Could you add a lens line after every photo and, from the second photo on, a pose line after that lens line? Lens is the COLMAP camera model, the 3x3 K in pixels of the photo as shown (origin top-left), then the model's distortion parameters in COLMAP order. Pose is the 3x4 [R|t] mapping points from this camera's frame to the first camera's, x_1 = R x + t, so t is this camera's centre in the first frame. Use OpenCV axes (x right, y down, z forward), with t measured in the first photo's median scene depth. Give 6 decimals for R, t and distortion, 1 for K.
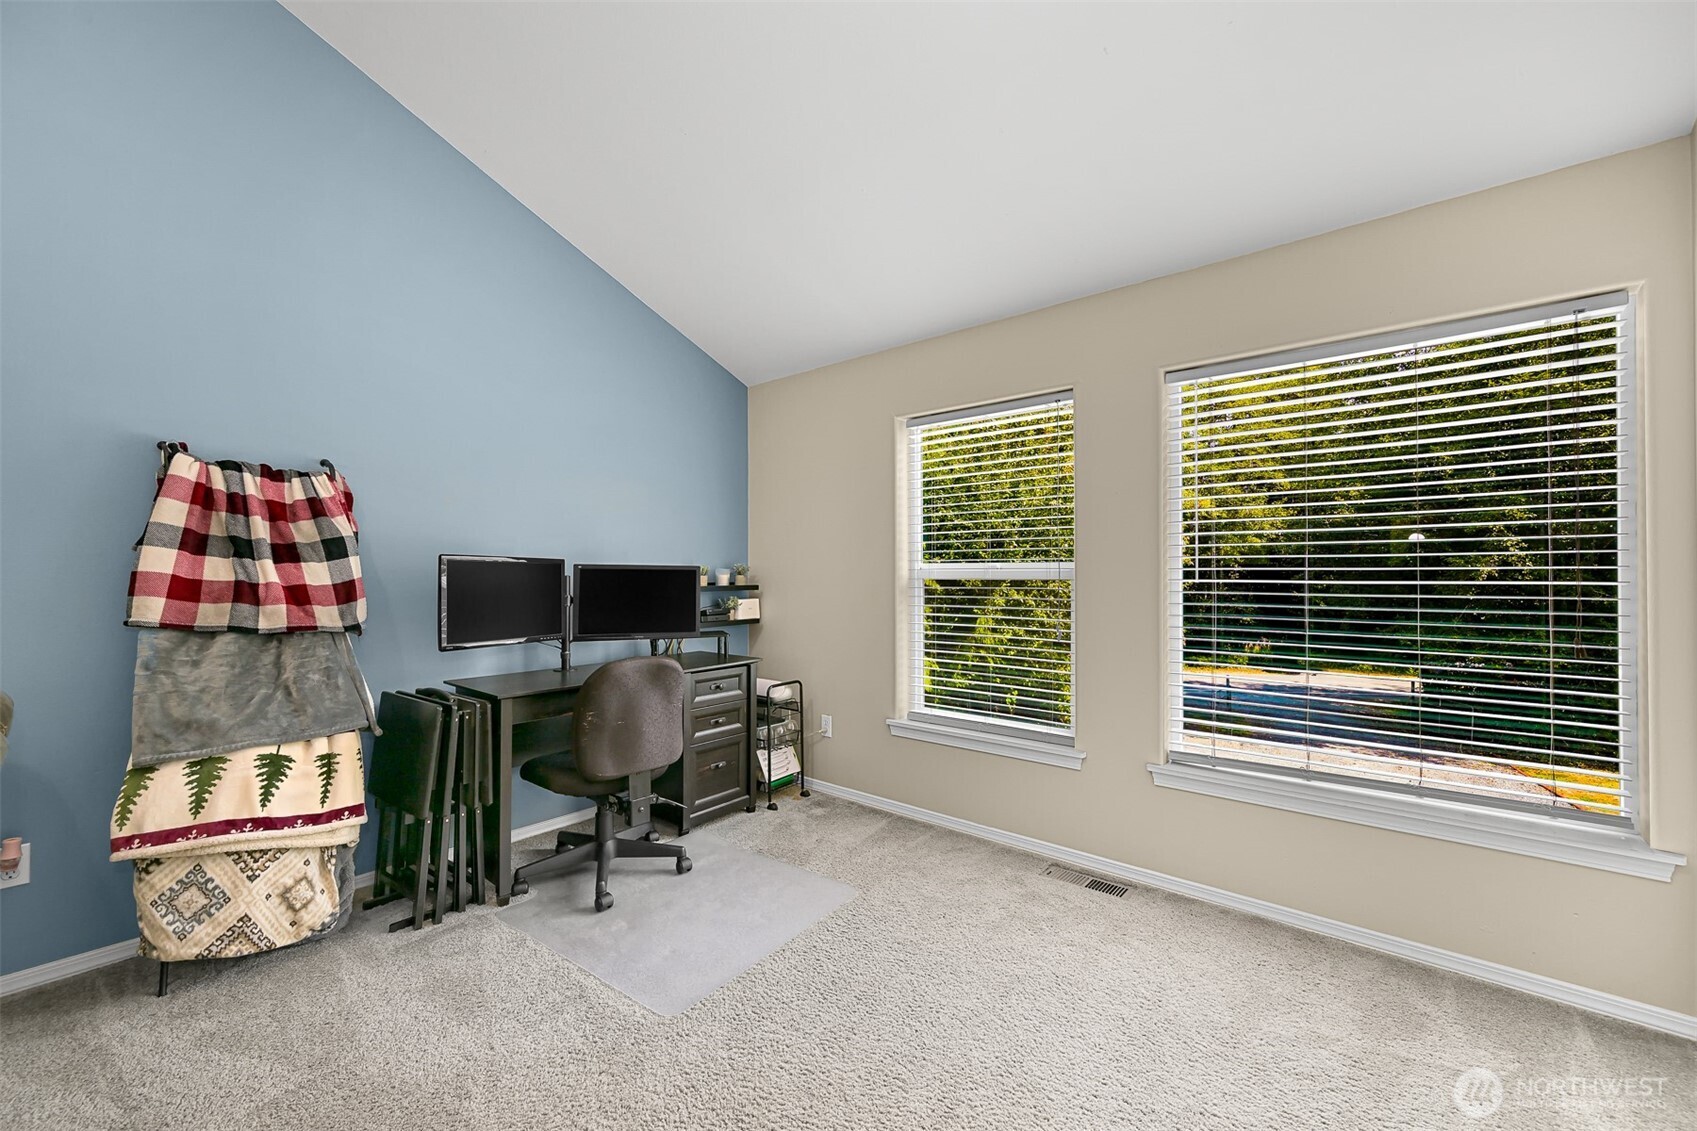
lens RADIAL K [[658.6, 0, 855.5], [0, 658.6, 582.6], [0, 0, 1]] dist [0.000073, 0.000197]
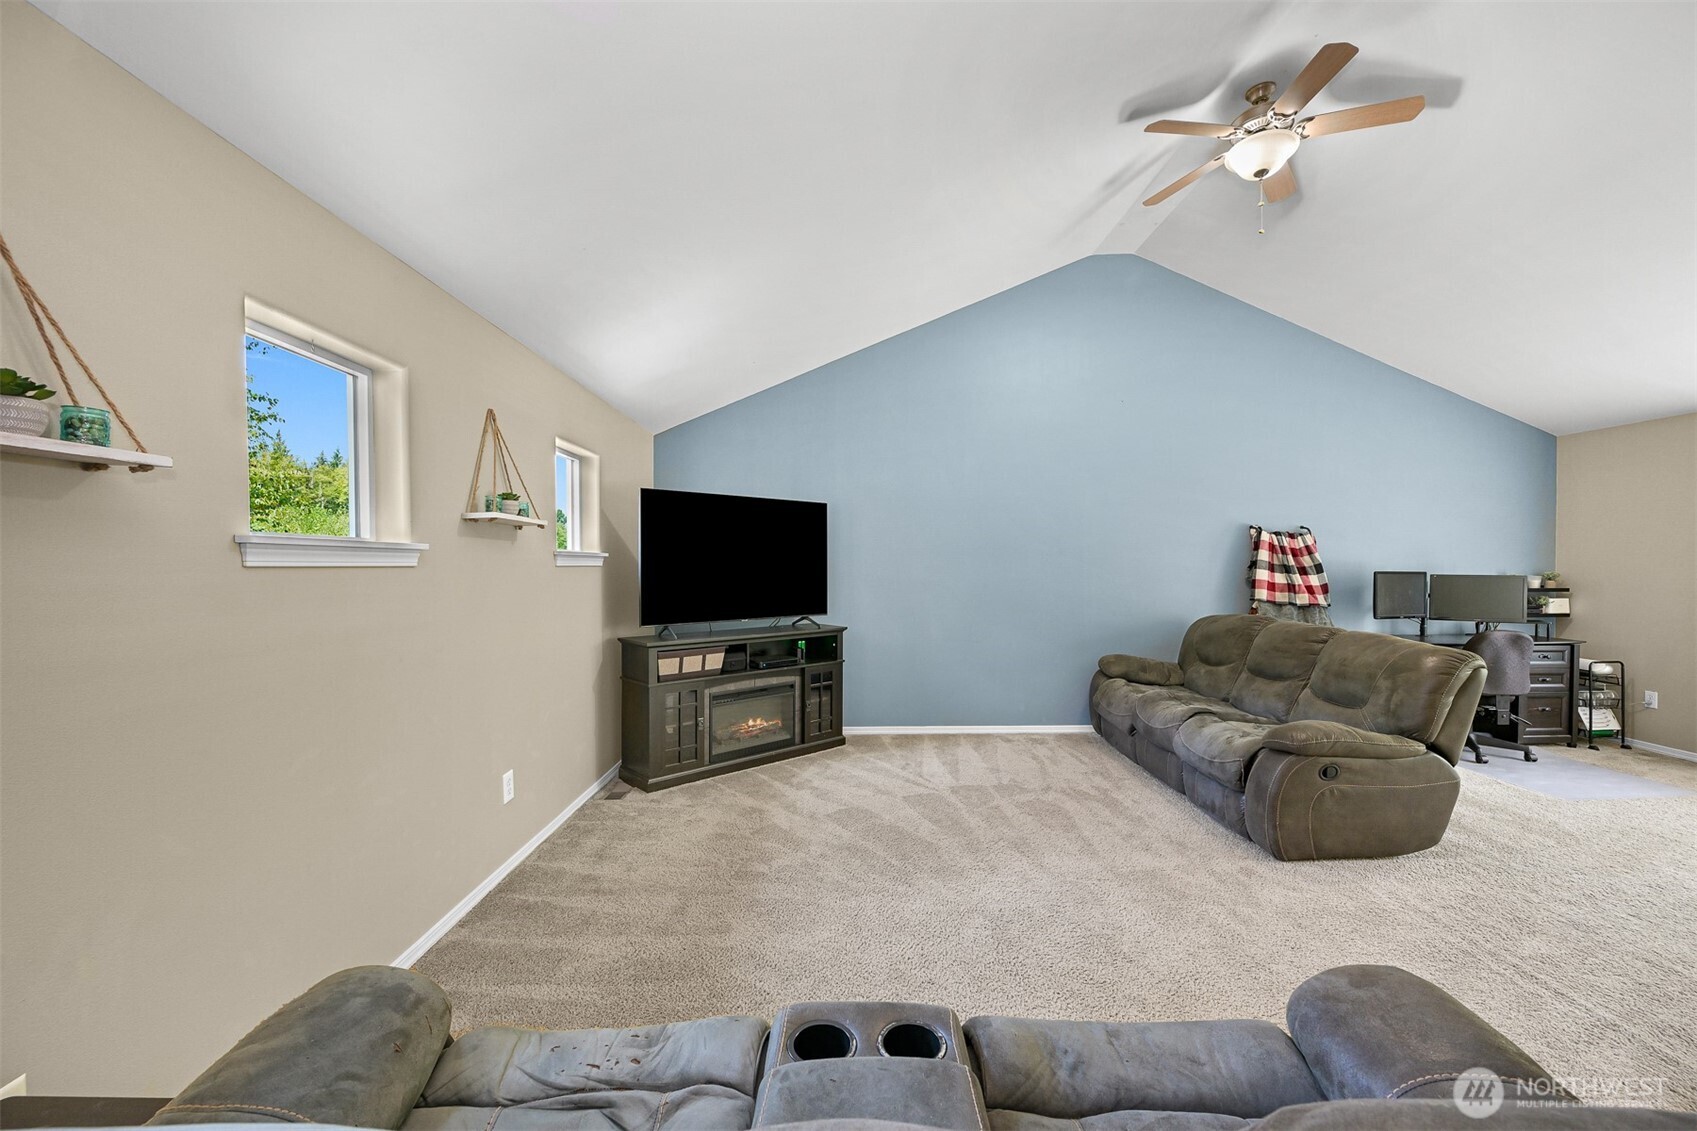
lens RADIAL K [[658.6, 0, 855.5], [0, 658.6, 582.6], [0, 0, 1]] dist [0.000073, 0.000197]
pose [[0.658553, 0.018728, -0.752301, -0.162538], [-0.008681, 0.999813, 0.017291, -0.029443], [0.752484, -0.004856, 0.658593, -1.585121]]
